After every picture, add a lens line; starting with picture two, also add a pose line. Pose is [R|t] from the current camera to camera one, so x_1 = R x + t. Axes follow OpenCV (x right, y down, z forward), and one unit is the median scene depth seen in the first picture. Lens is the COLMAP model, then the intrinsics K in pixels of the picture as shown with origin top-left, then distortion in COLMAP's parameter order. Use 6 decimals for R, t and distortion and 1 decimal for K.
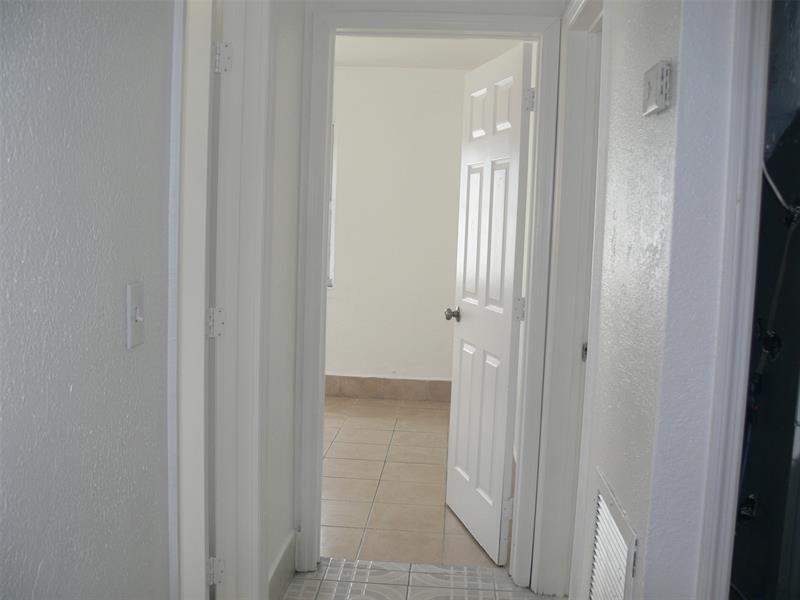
lens RADIAL K [[817.5, 0, 400.0], [0, 817.5, 300.0], [0, 0, 1]] dist [-0.177755, 0.135681]
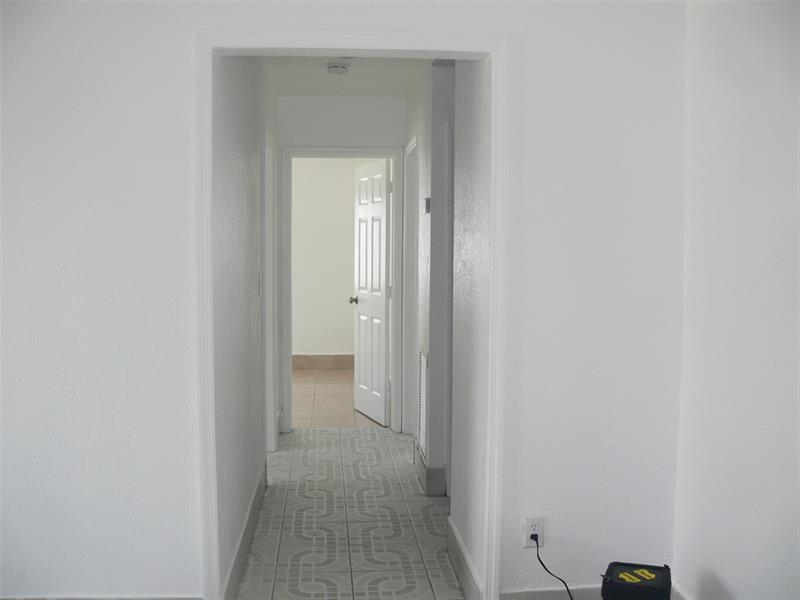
lens RADIAL K [[817.5, 0, 400.0], [0, 817.5, 300.0], [0, 0, 1]] dist [-0.177755, 0.135681]
pose [[0.988640, -0.040069, 0.144865, -0.106233], [0.043785, 0.998787, -0.022549, 0.069295], [-0.143786, 0.028635, 0.989194, -0.892013]]
